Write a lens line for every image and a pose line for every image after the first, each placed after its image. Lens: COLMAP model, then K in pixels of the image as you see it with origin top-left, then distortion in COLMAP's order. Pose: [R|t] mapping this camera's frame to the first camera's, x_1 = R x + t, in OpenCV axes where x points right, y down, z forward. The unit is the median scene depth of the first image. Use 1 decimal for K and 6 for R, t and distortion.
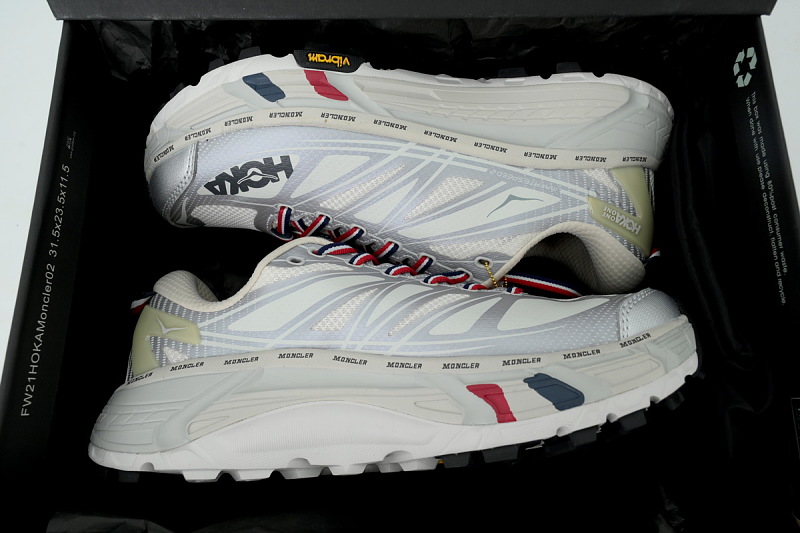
lens RADIAL K [[536.3, 0, 405.2], [0, 536.3, 265.9], [0, 0, 1]] dist [-0.025047, -0.002074]
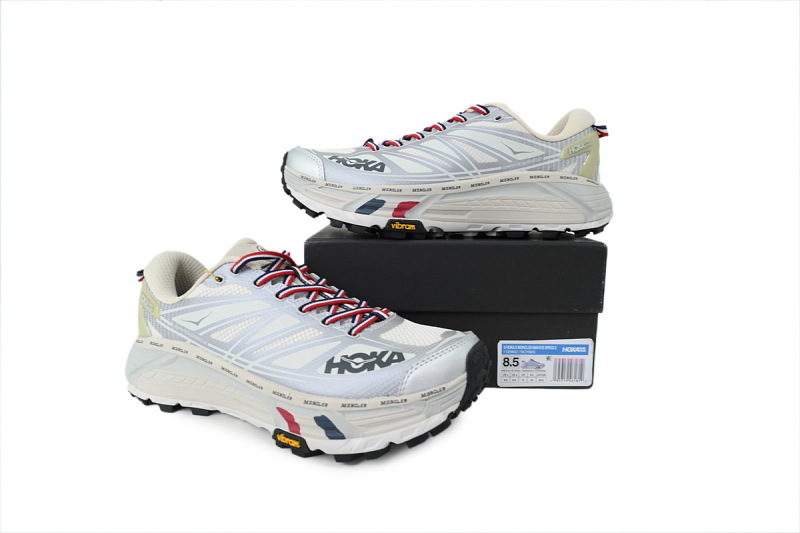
lens RADIAL K [[536.3, 0, 395.8], [0, 536.3, 265.5], [0, 0, 1]] dist [-0.025047, -0.002074]
pose [[-0.921776, -0.058805, 0.383238, -0.851790], [0.076757, -0.996546, 0.031706, 0.025268], [0.380050, 0.058642, 0.923105, -0.145078]]
